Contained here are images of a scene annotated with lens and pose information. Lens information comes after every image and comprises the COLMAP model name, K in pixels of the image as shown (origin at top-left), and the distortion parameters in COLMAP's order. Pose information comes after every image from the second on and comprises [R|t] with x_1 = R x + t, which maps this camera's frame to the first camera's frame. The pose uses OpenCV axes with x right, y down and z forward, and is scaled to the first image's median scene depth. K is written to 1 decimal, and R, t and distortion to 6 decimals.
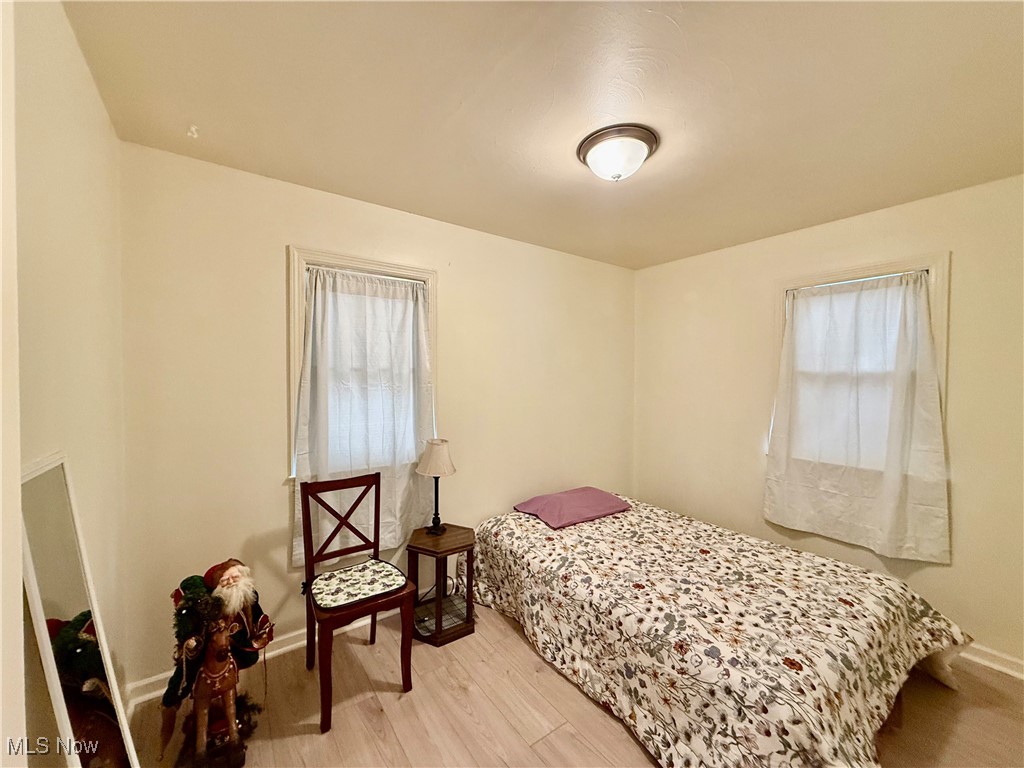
lens RADIAL K [[405.1, 0, 508.9], [0, 405.1, 384.2], [0, 0, 1]] dist [-0.000025, 0.000105]
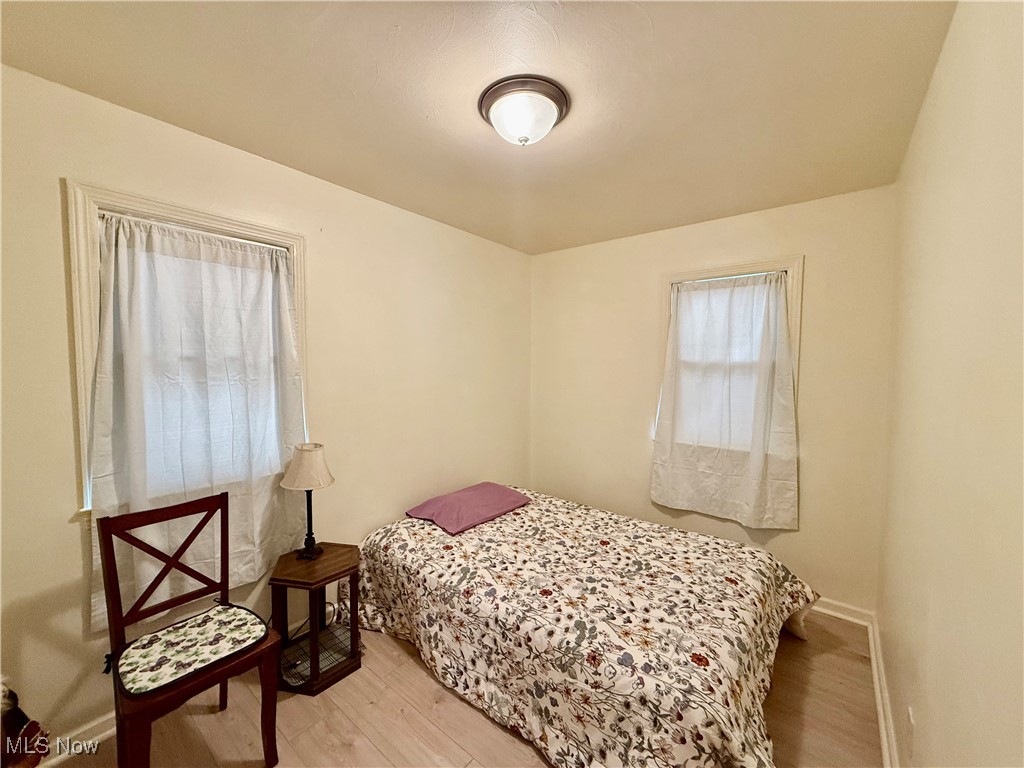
lens RADIAL K [[405.1, 0, 508.9], [0, 405.1, 384.2], [0, 0, 1]] dist [-0.000025, 0.000105]
pose [[0.964020, -0.013652, 0.265479, -0.003290], [0.004277, 0.999348, 0.035859, -0.014321], [-0.265795, -0.033434, 0.963450, 0.126292]]
